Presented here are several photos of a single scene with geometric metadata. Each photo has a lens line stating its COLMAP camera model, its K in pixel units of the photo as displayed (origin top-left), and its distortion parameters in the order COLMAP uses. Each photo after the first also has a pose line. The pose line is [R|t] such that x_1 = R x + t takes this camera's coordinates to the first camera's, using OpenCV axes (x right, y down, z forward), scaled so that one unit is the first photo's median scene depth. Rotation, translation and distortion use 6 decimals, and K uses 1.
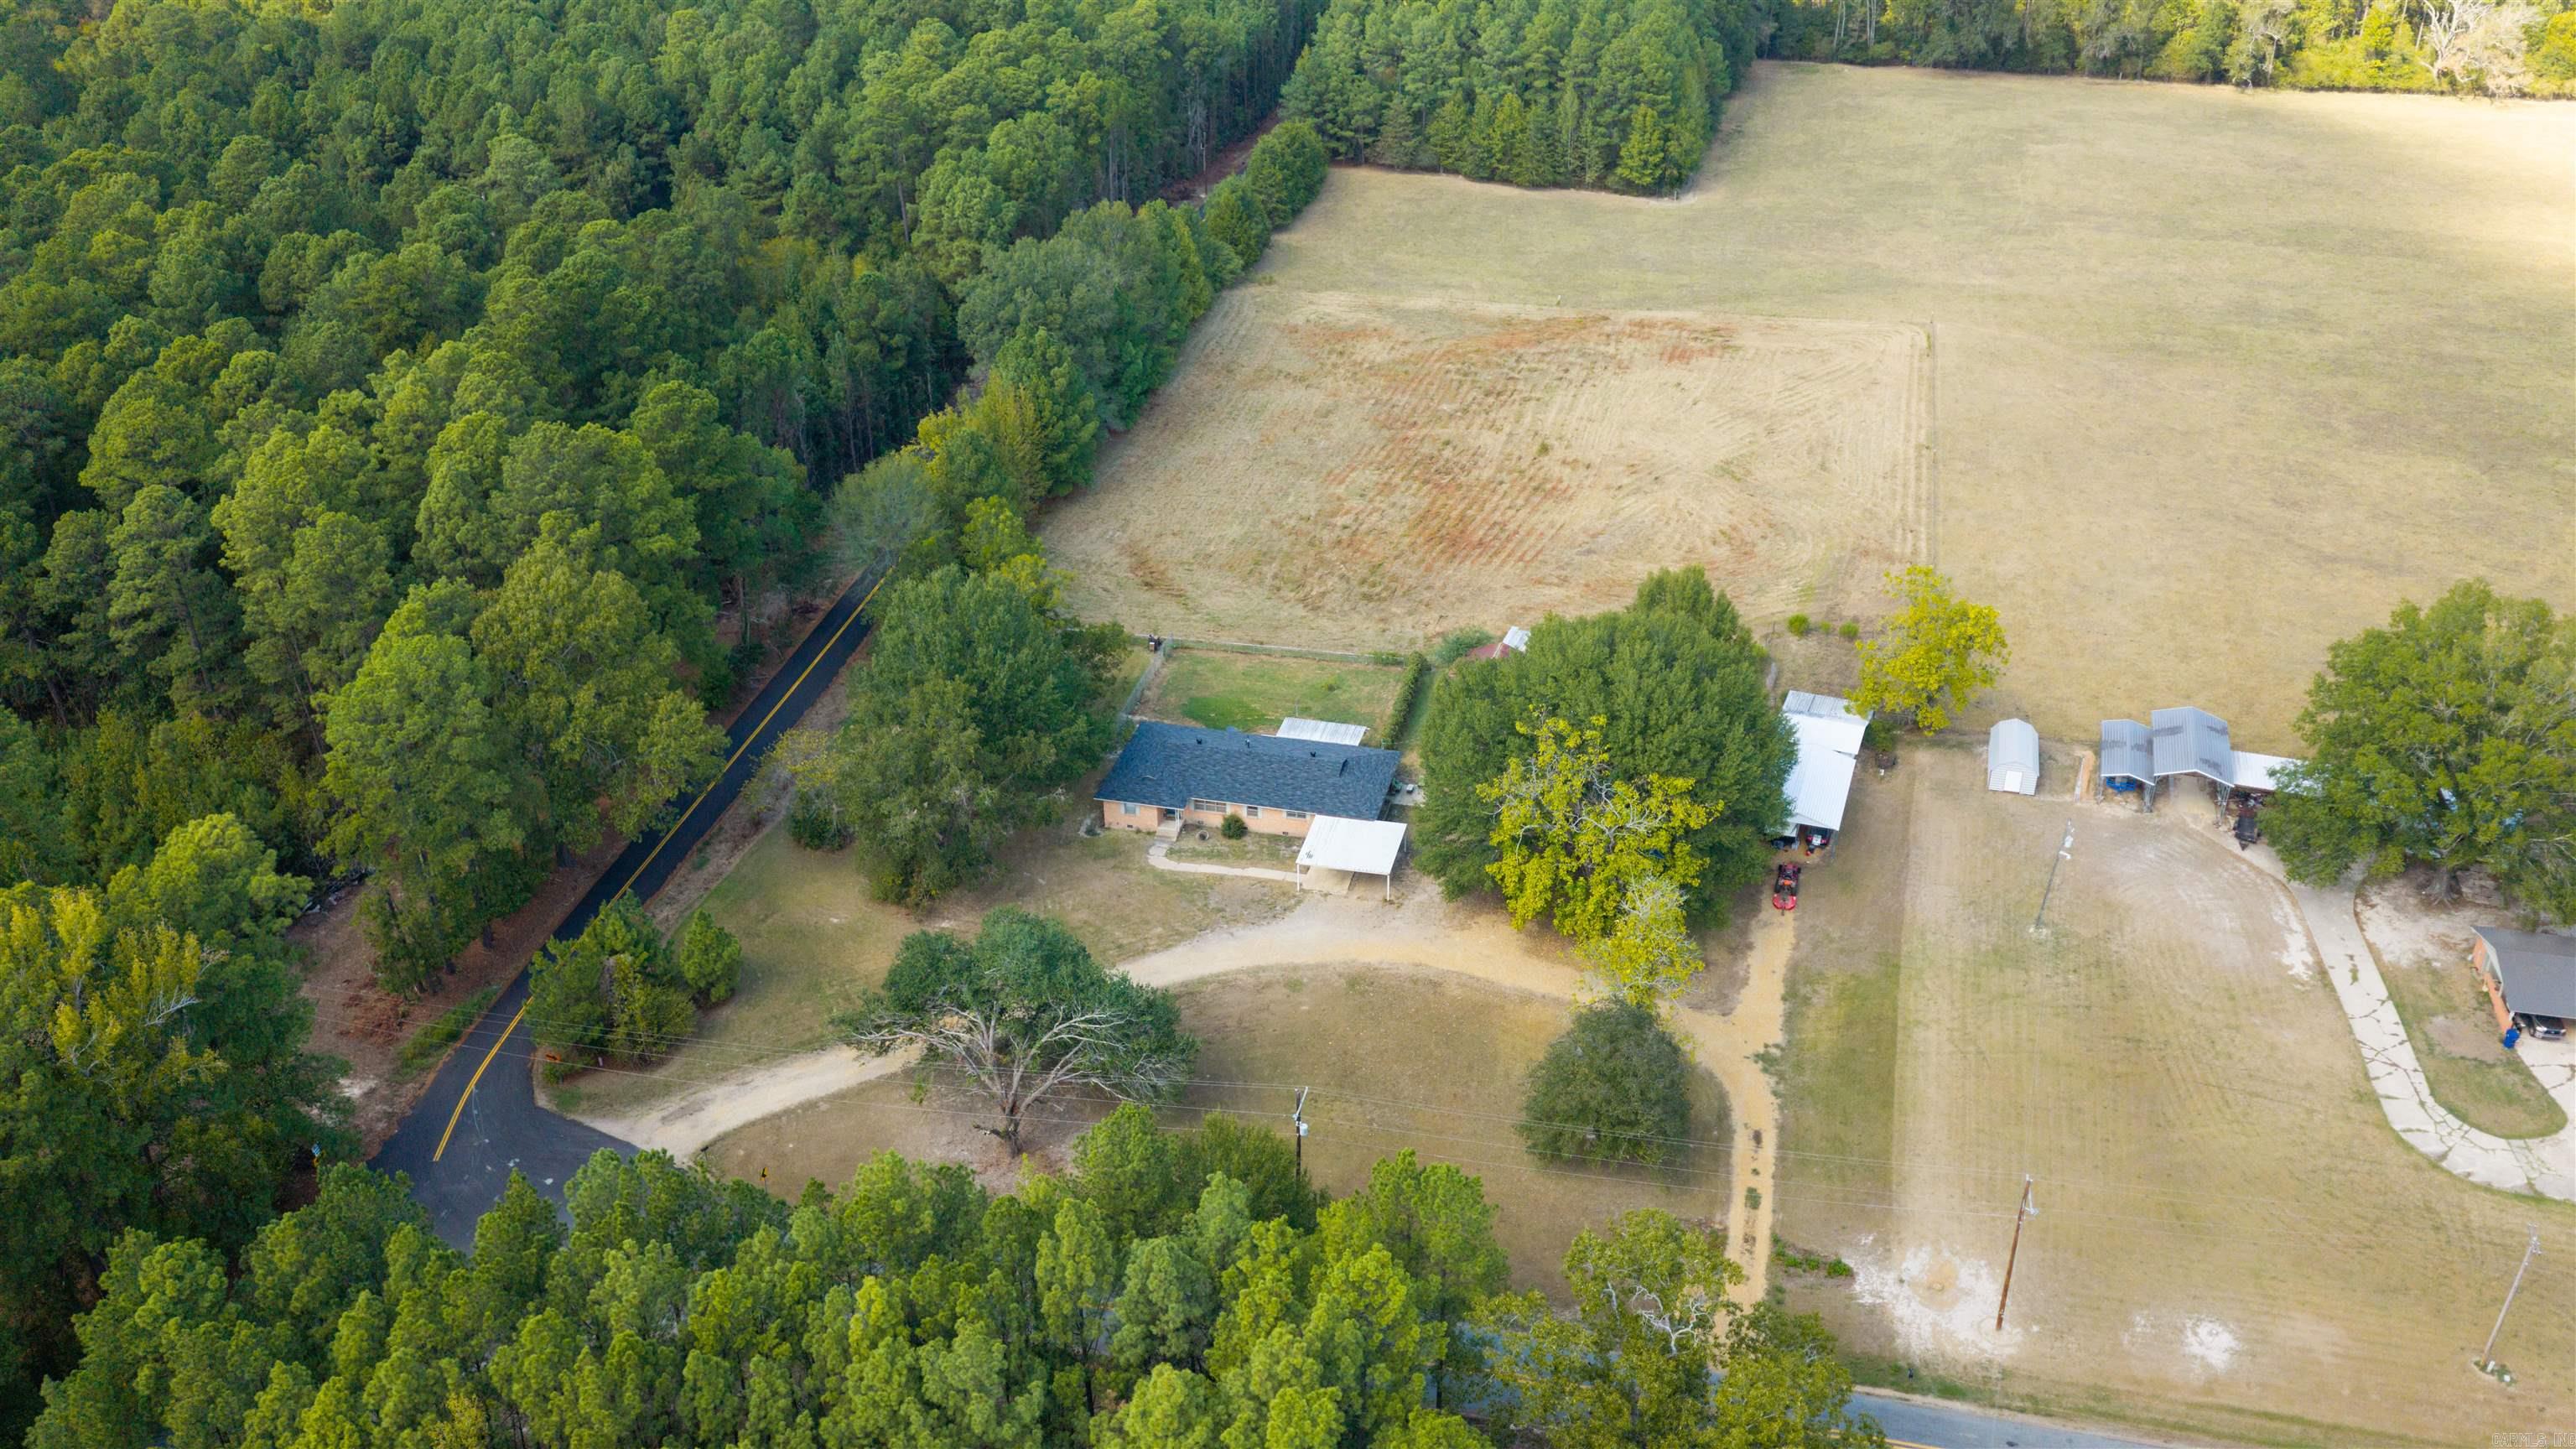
lens RADIAL K [[2140.9, 0, 1289.5], [0, 2140.9, 718.3], [0, 0, 1]] dist [0.025228, -0.049621]
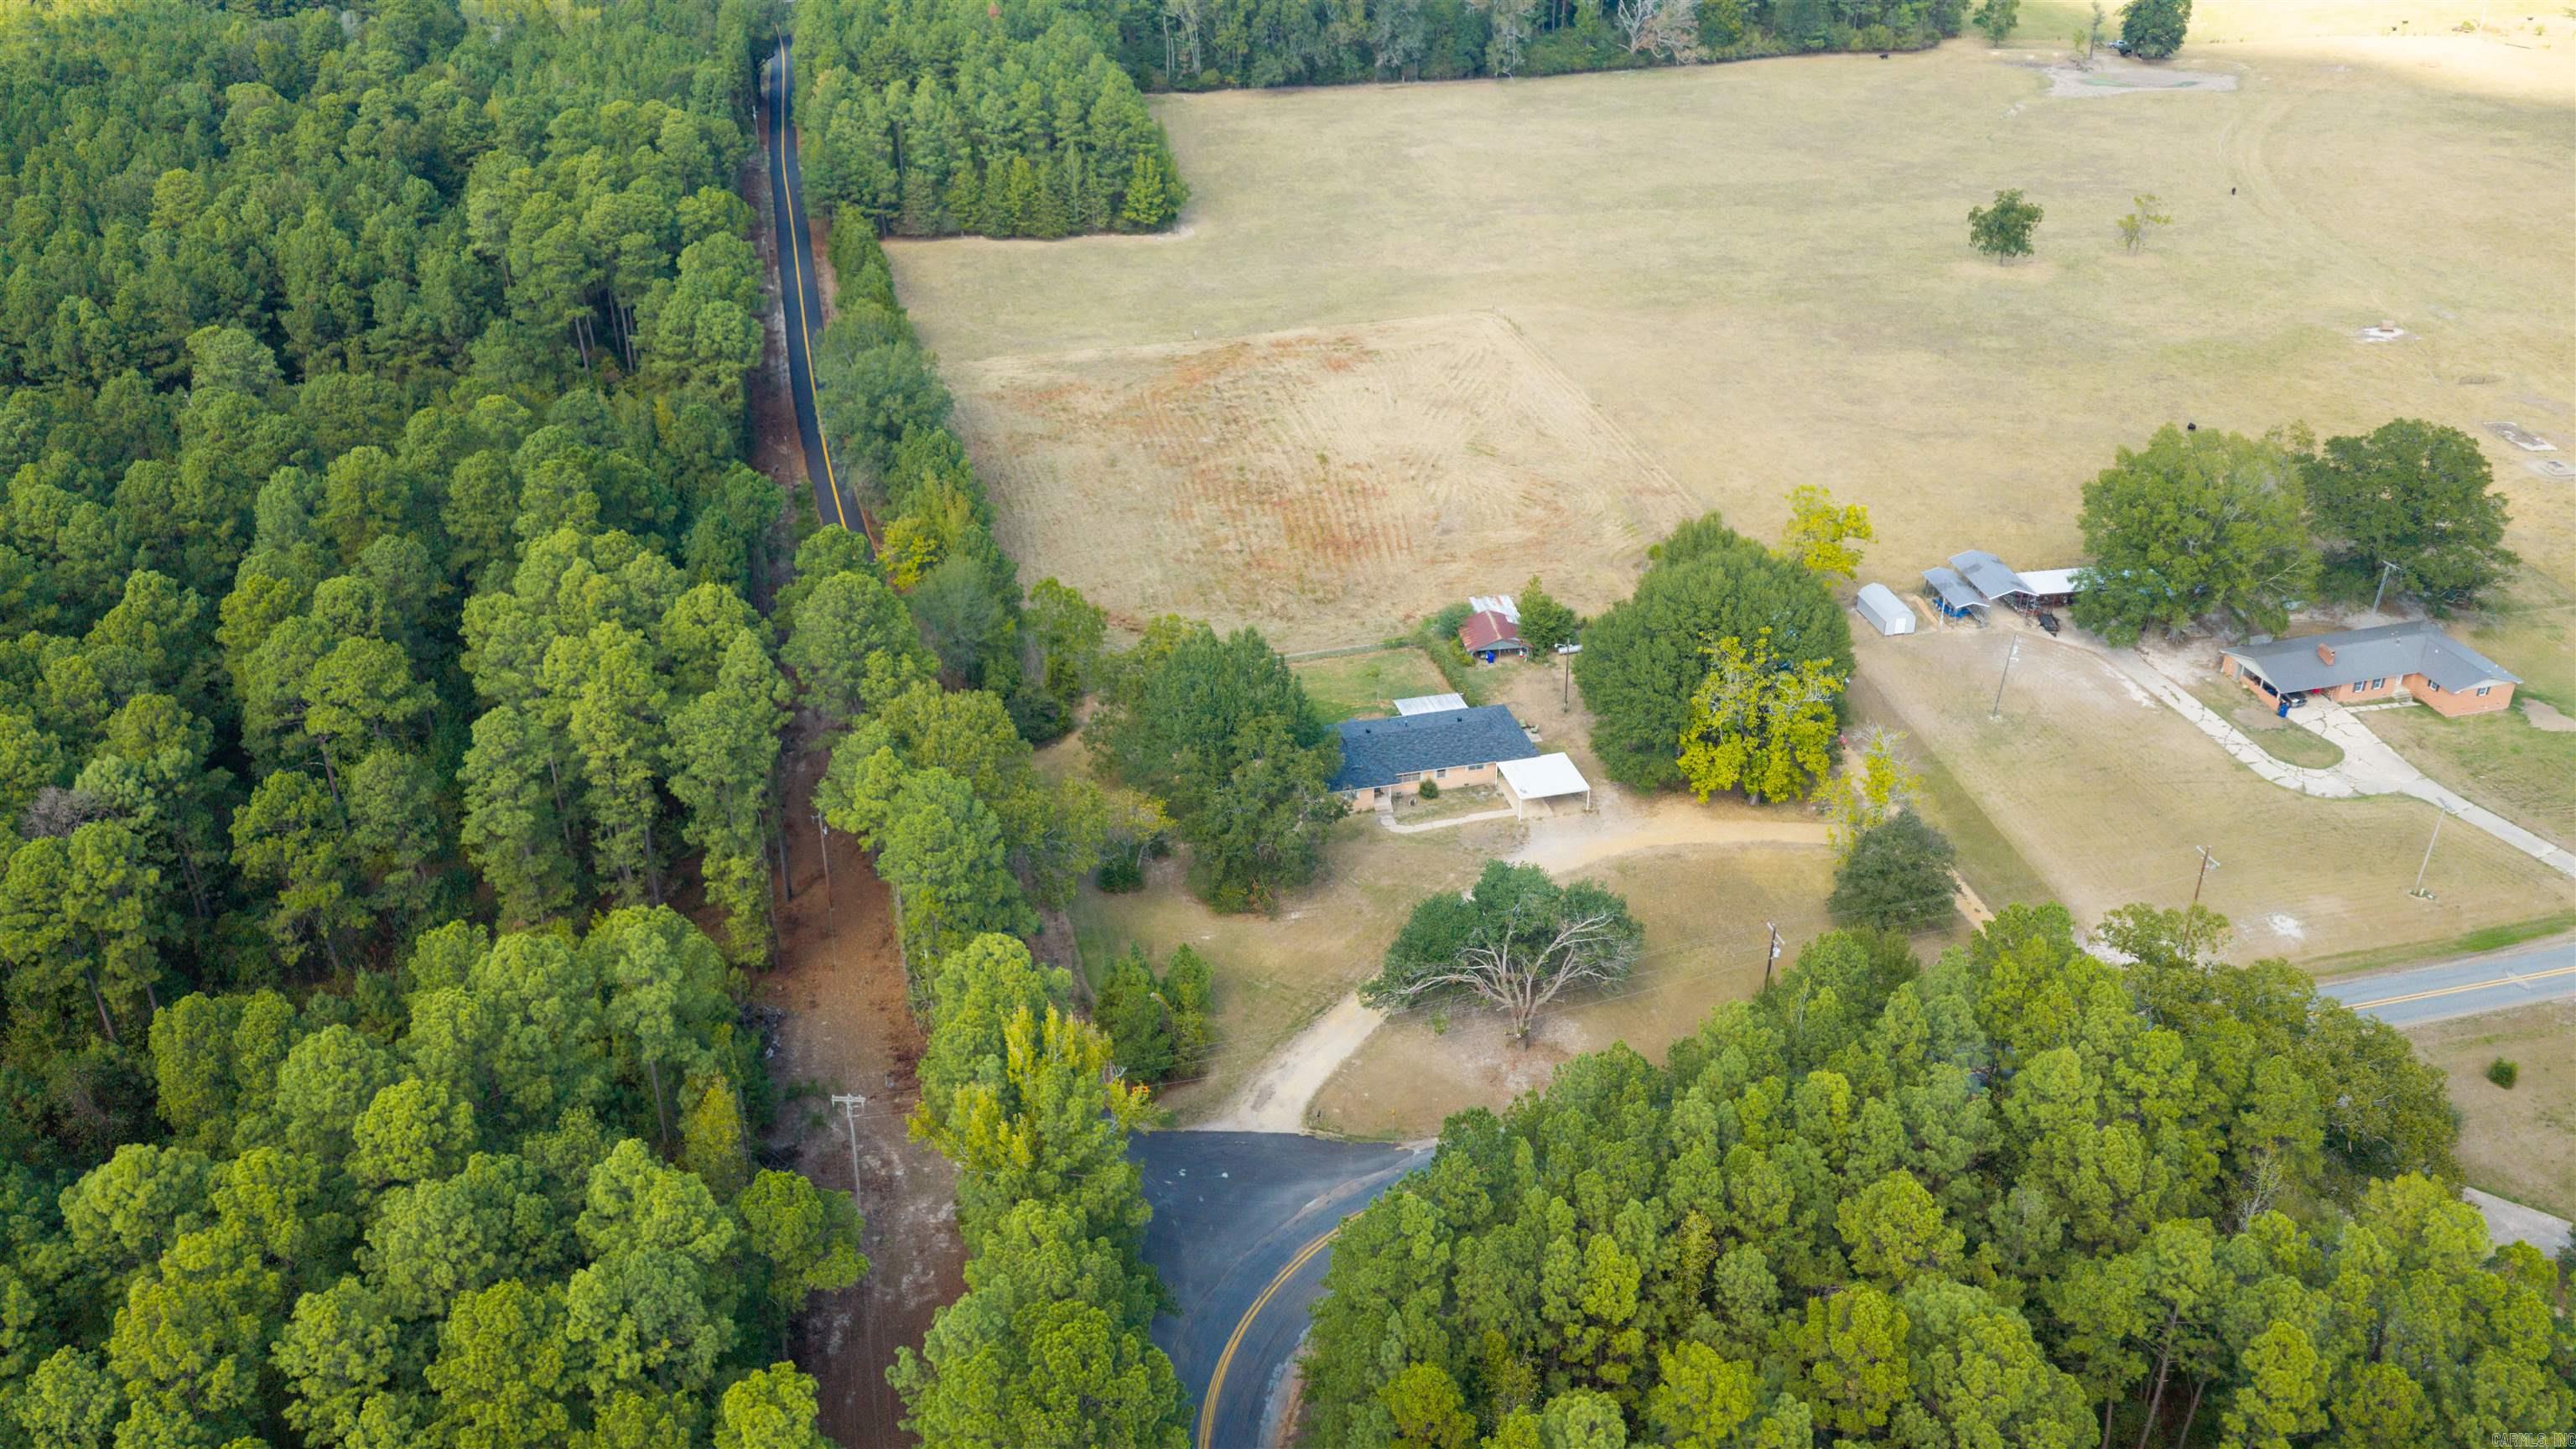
lens RADIAL K [[2140.9, 0, 1287.9], [0, 2140.9, 732.9], [0, 0, 1]] dist [0.025228, -0.049621]
pose [[0.886499, -0.224060, 0.404865, -0.289642], [0.221839, 0.973637, 0.053086, -0.031799], [-0.406086, 0.042754, 0.912834, -0.048562]]
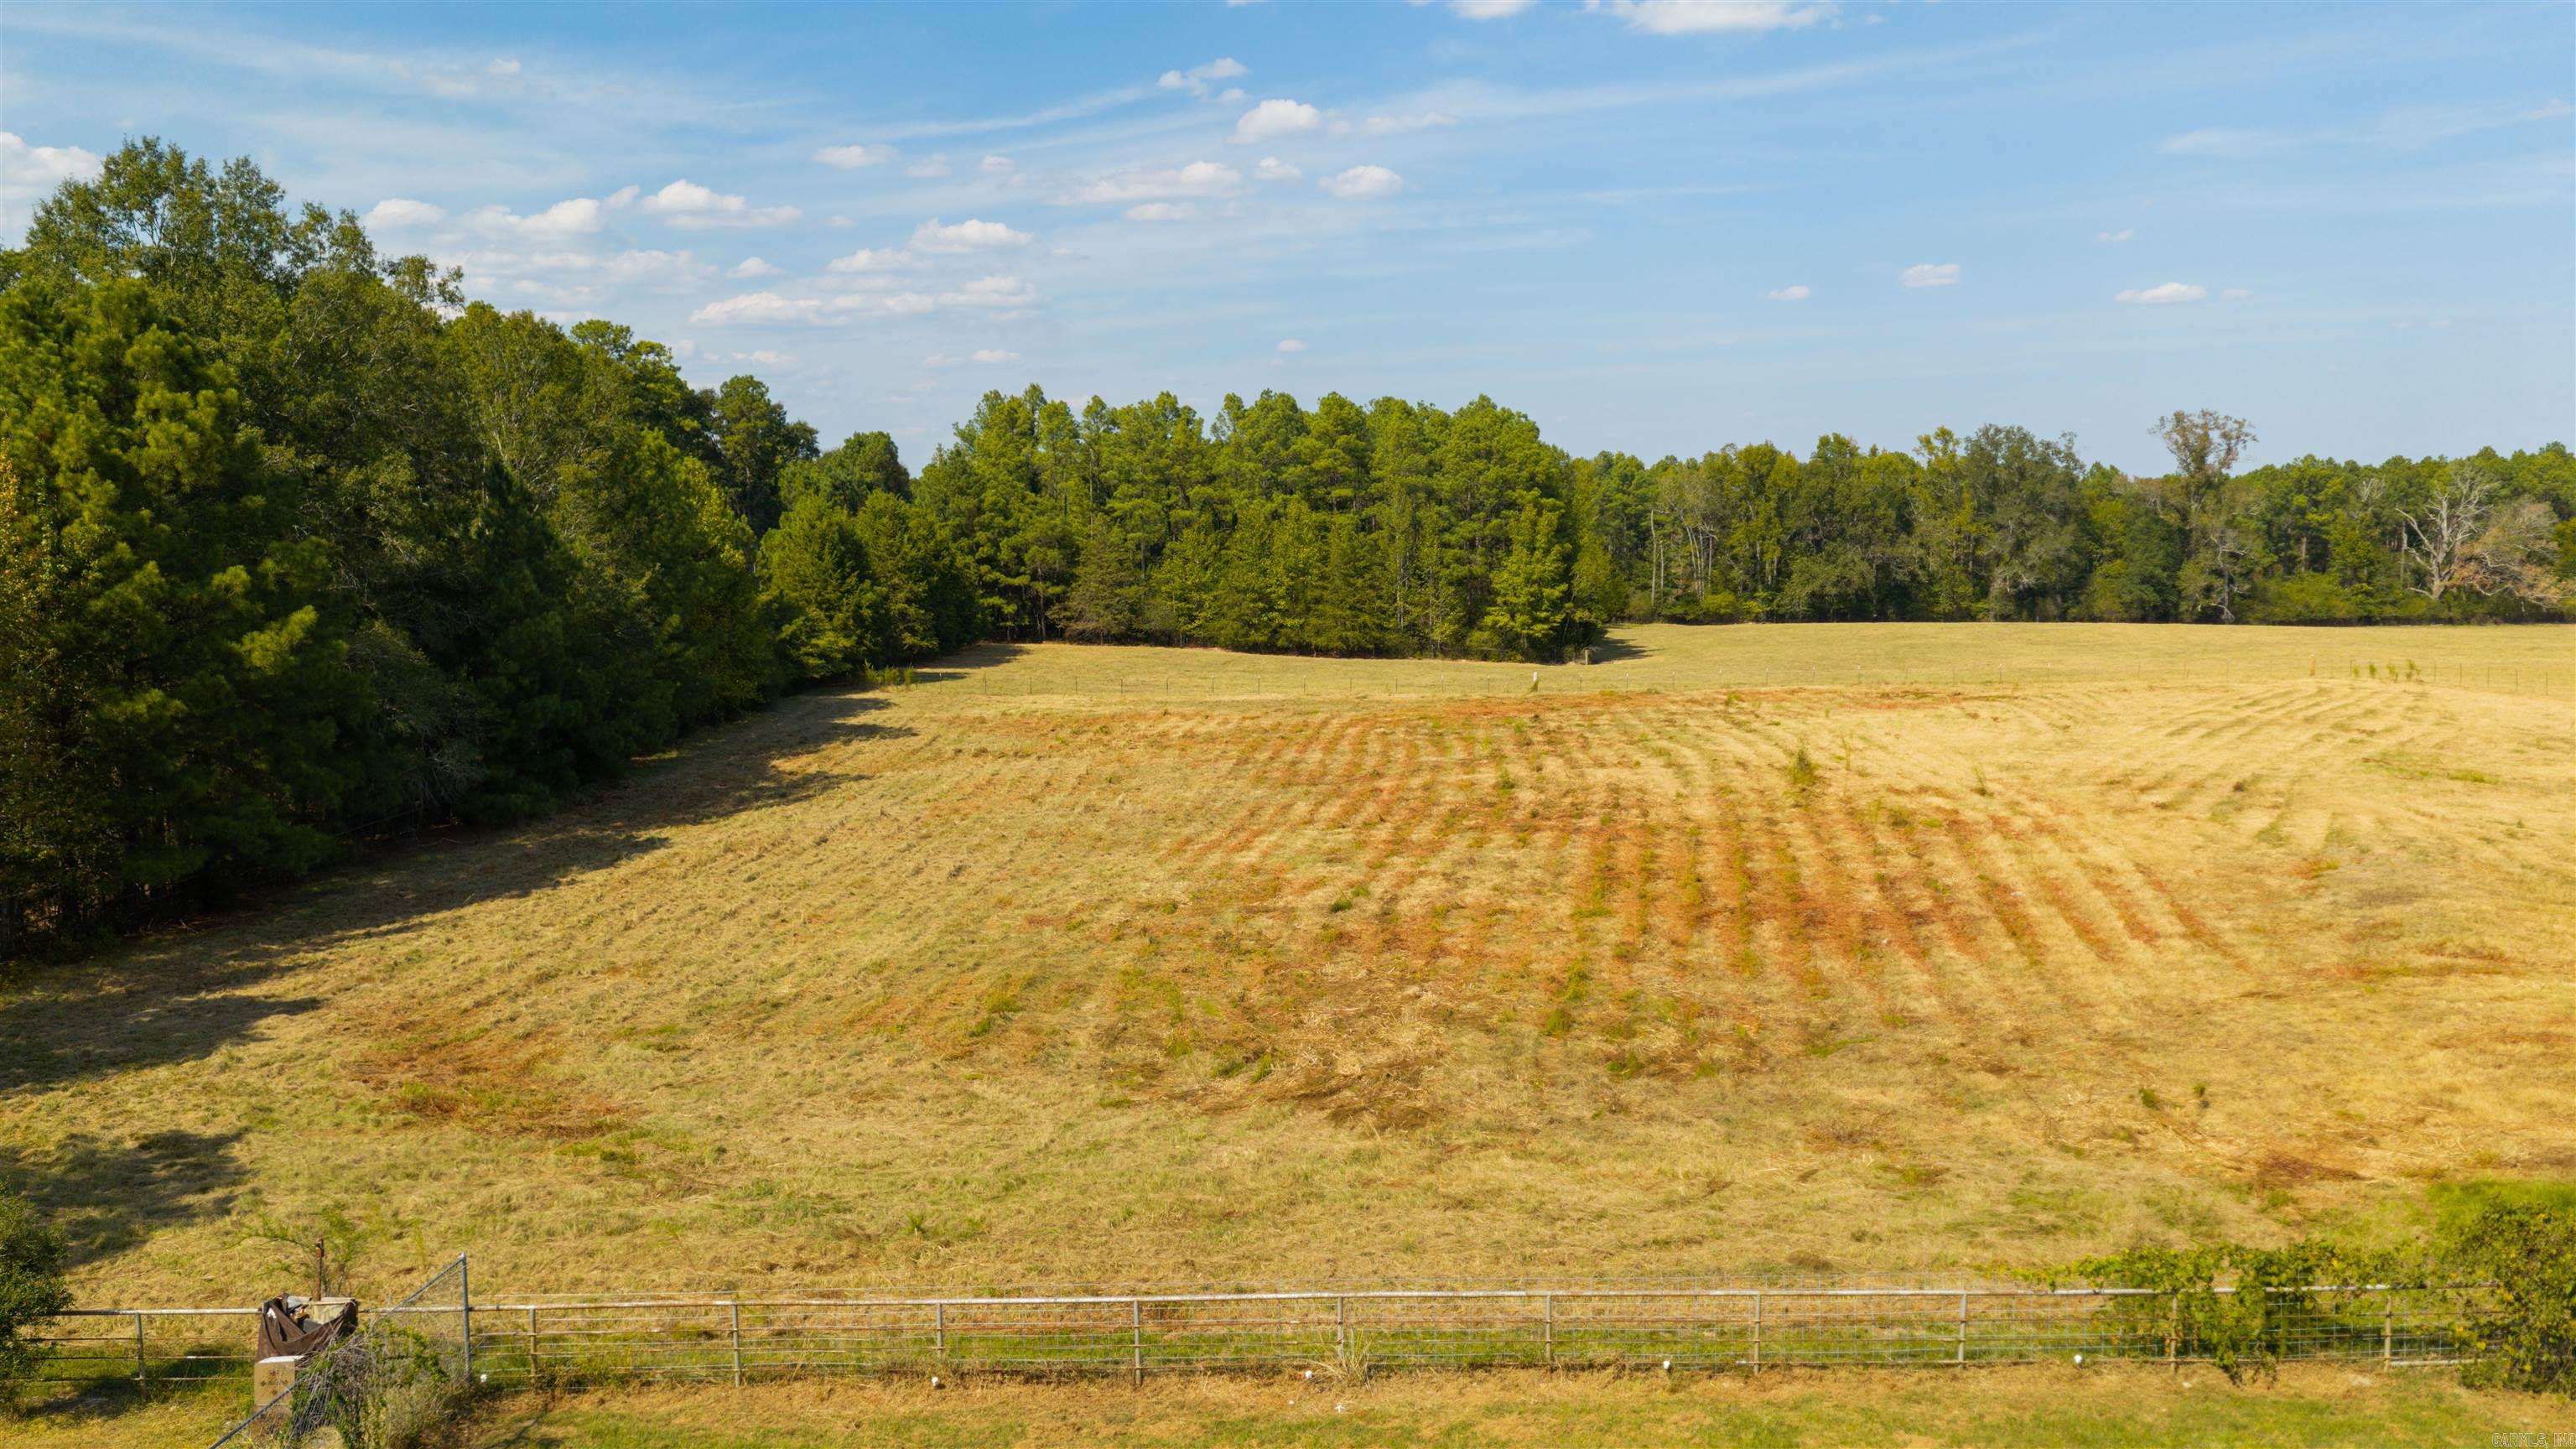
lens RADIAL K [[2140.9, 0, 1299.8], [0, 2140.9, 745.2], [0, 0, 1]] dist [0.025228, -0.049621]
pose [[0.978417, -0.020558, 0.205616, -0.018590], [0.098251, 0.921652, -0.375372, -0.008954], [-0.181789, 0.387472, 0.903780, 0.498609]]
